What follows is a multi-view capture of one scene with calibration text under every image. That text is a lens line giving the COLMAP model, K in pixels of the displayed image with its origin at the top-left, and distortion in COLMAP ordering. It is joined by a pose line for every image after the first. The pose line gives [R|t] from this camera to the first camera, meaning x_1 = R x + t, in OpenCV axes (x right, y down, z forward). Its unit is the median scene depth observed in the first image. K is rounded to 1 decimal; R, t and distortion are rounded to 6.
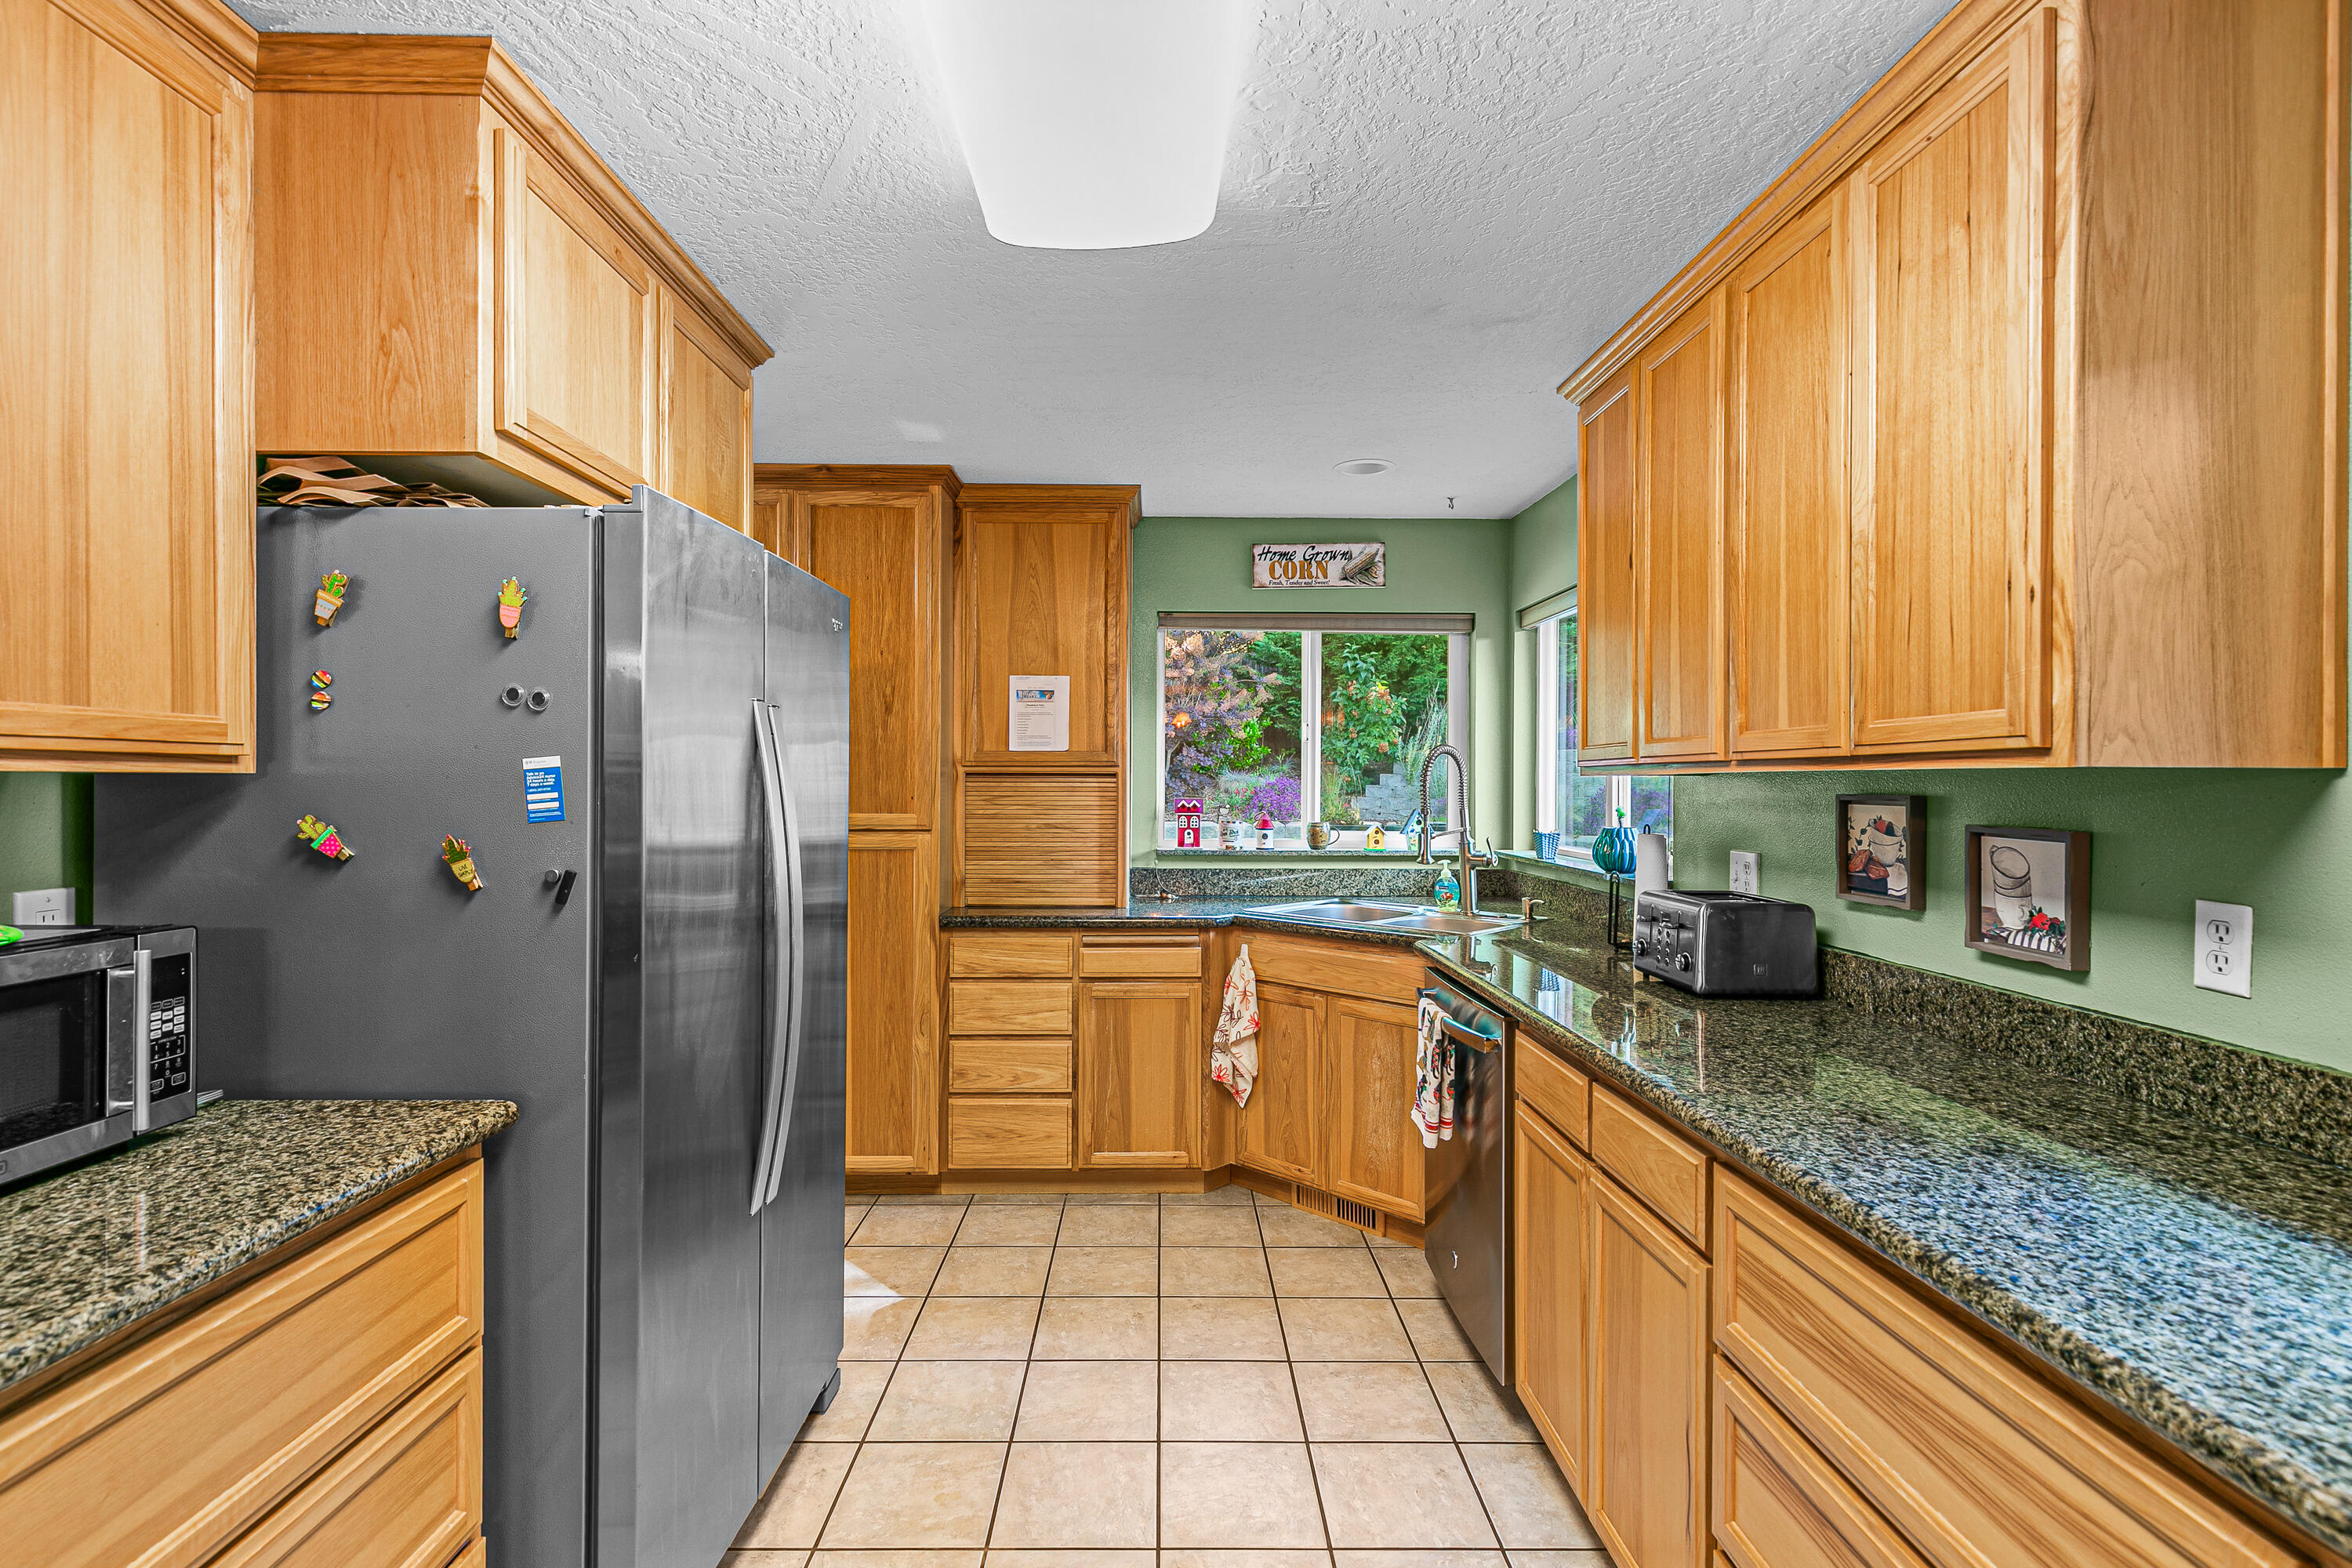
lens RADIAL K [[1074.4, 0, 1168.5], [0, 1074.4, 783.0], [0, 0, 1]] dist [0.005990, 0.000206]
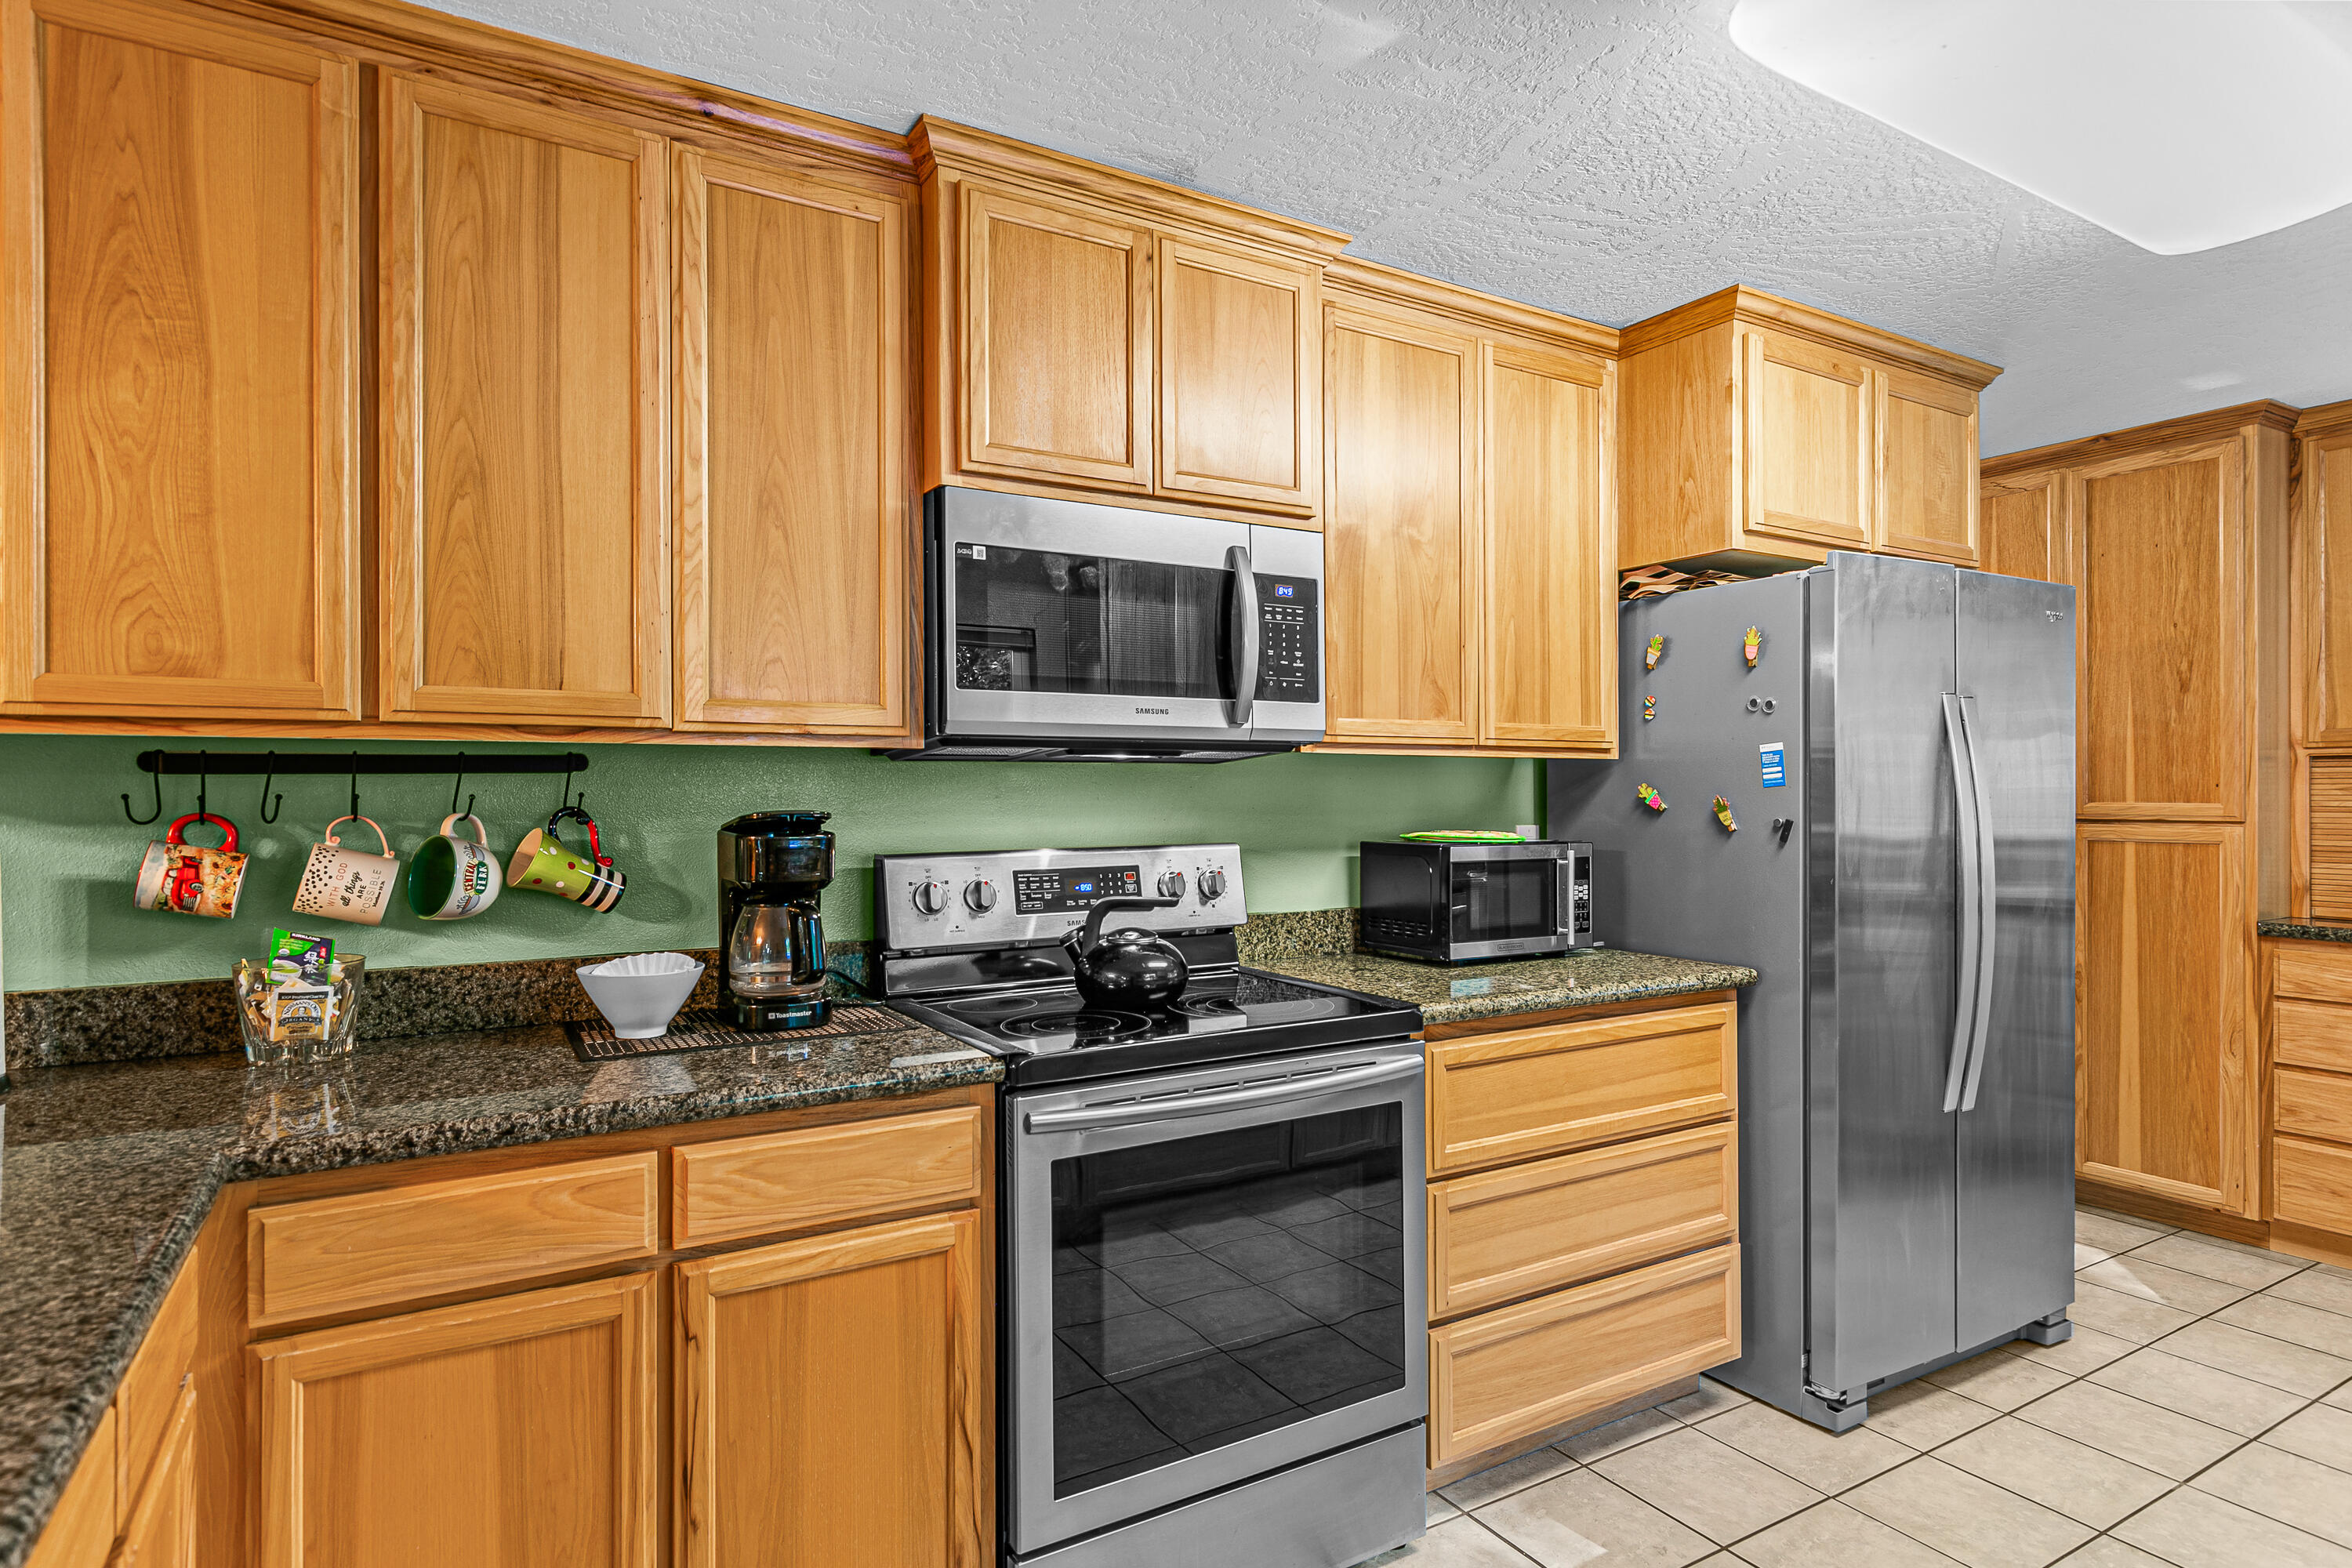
lens RADIAL K [[1269.3, 0, 1173.4], [0, 1269.3, 788.1], [0, 0, 1]] dist [-0.000519, 0.000182]
pose [[0.504076, -0.006459, -0.863635, 0.406168], [0.002303, 0.999979, -0.006135, 0.036294], [0.863656, 0.001103, 0.504080, -0.472893]]
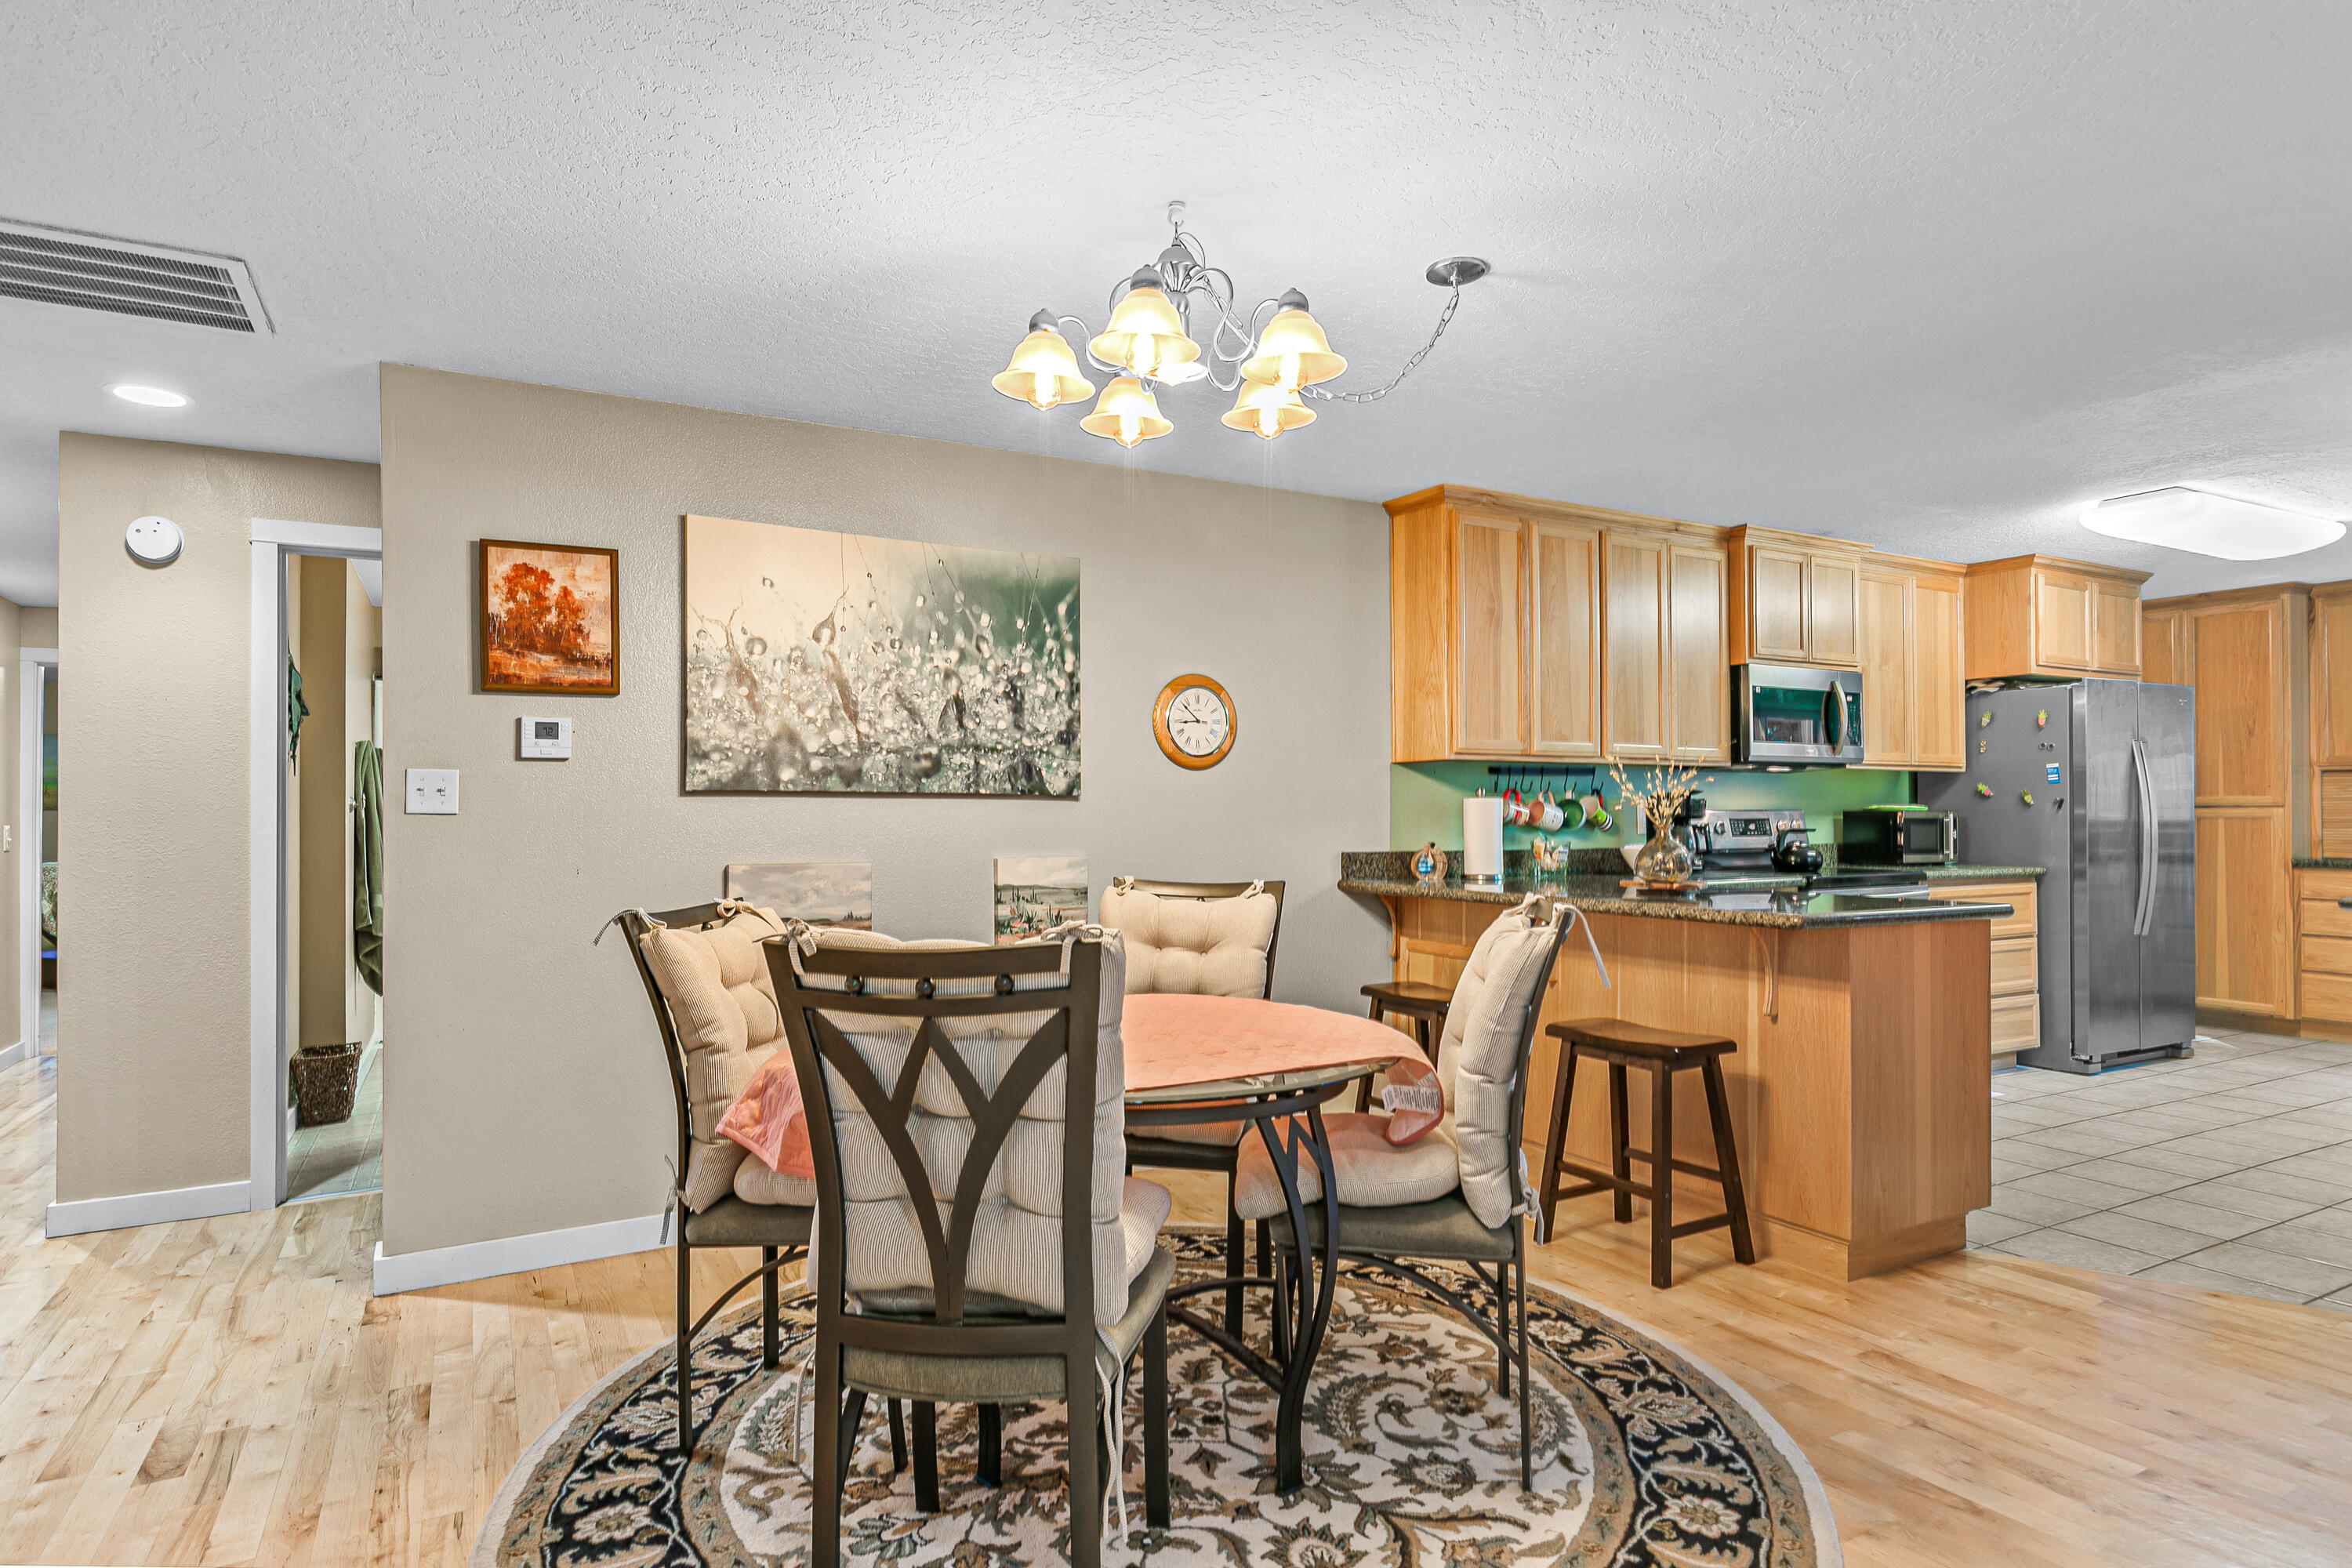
lens RADIAL K [[1284.7, 0, 1175.2], [0, 1284.7, 797.2], [0, 0, 1]] dist [0.000688, 0.000156]
pose [[0.473978, -0.015245, -0.880404, 1.231588], [0.001387, 0.999862, -0.016567, 0.107116], [0.880535, 0.006631, 0.473934, -2.475198]]
